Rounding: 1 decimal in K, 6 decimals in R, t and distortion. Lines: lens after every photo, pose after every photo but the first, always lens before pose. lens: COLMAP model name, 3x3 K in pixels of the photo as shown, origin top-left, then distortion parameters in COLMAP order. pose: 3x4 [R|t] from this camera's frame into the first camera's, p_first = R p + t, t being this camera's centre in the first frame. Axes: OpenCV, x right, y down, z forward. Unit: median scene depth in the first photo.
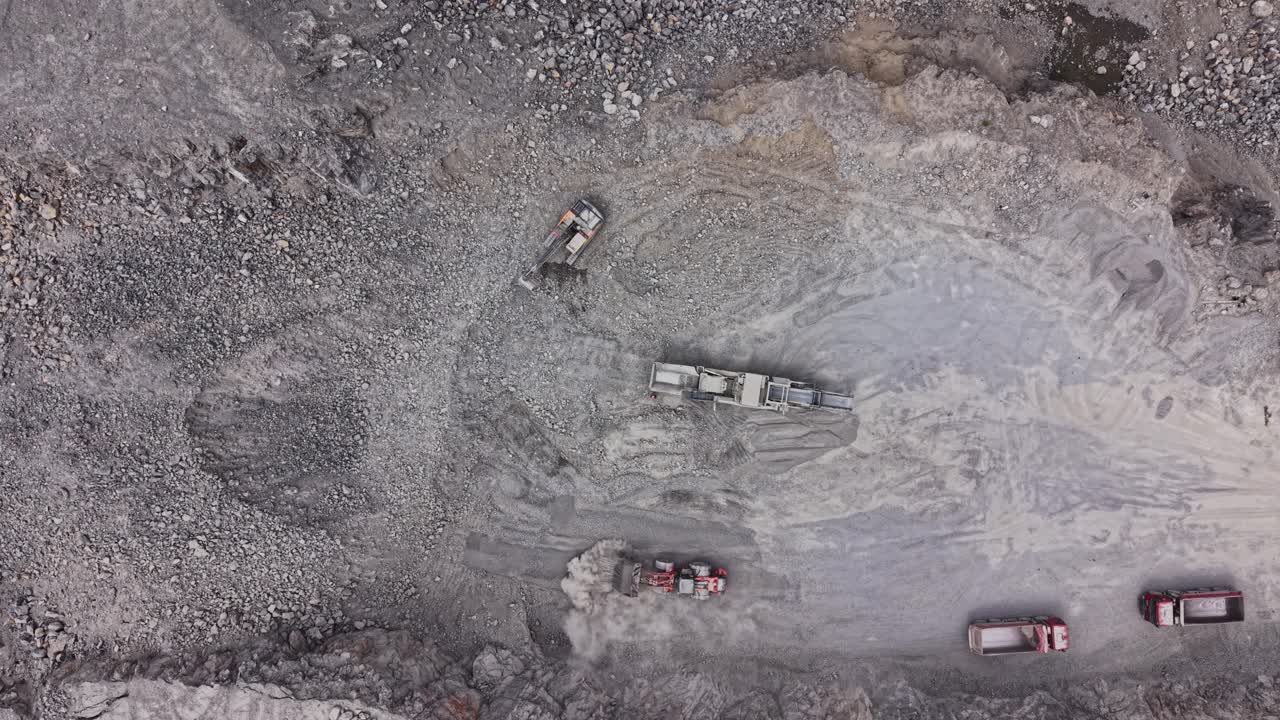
lens RADIAL K [[916.3, 0, 636.0], [0, 916.3, 365.0], [0, 0, 1]] dist [0.002444, -0.005751]
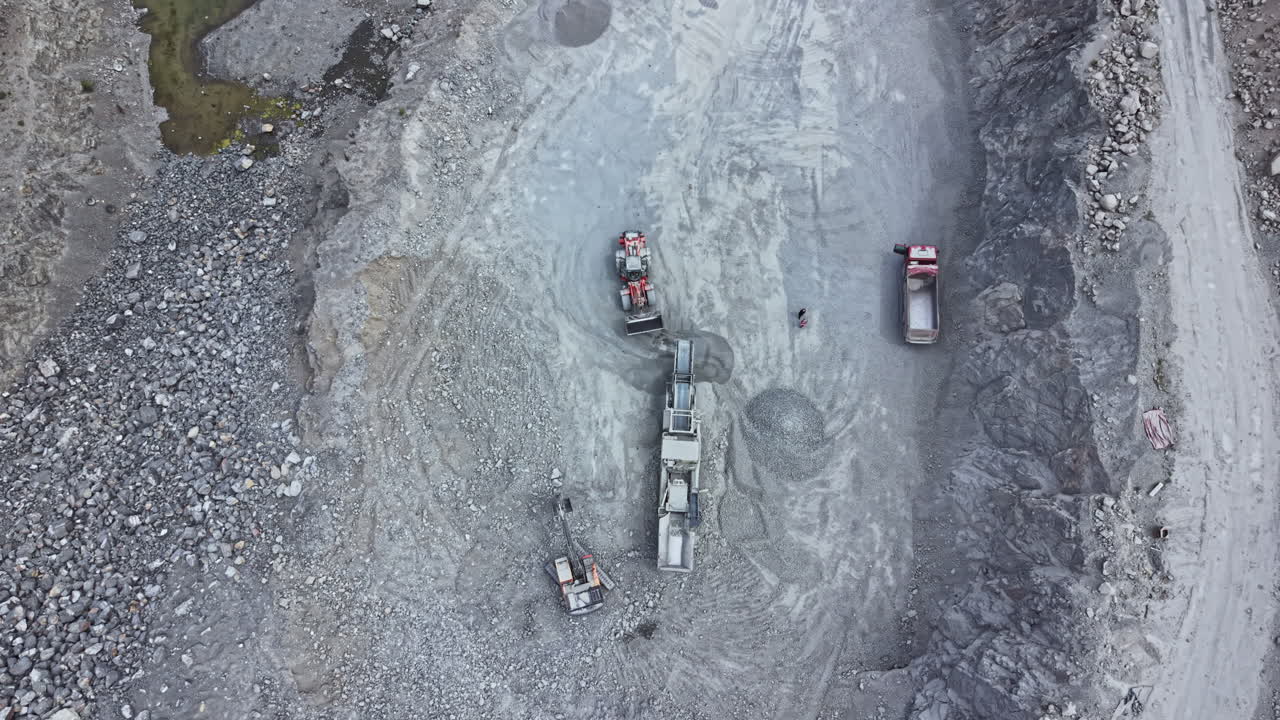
lens RADIAL K [[916.3, 0, 637.7], [0, 916.3, 360.2], [0, 0, 1]] dist [0.002444, -0.005751]
pose [[0.133542, -0.941888, 0.308243, -0.140502], [0.991033, 0.125487, -0.045906, 0.067715], [0.004558, 0.311609, 0.950199, 0.139282]]
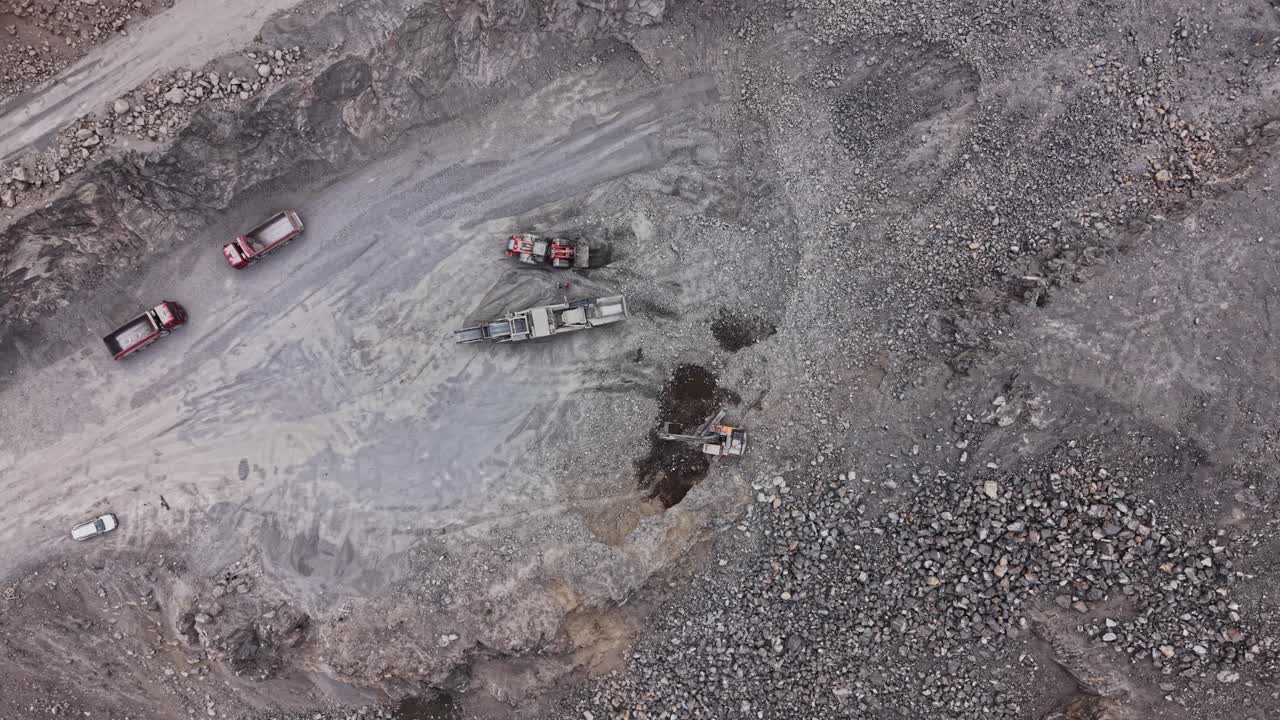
lens RADIAL K [[916.3, 0, 638.8], [0, 916.3, 363.8], [0, 0, 1]] dist [0.002444, -0.005751]
pose [[-0.888334, 0.458541, 0.024557, 0.033728], [-0.458907, -0.888404, -0.011924, -0.052394], [0.016349, -0.021862, 0.999627, -0.170198]]
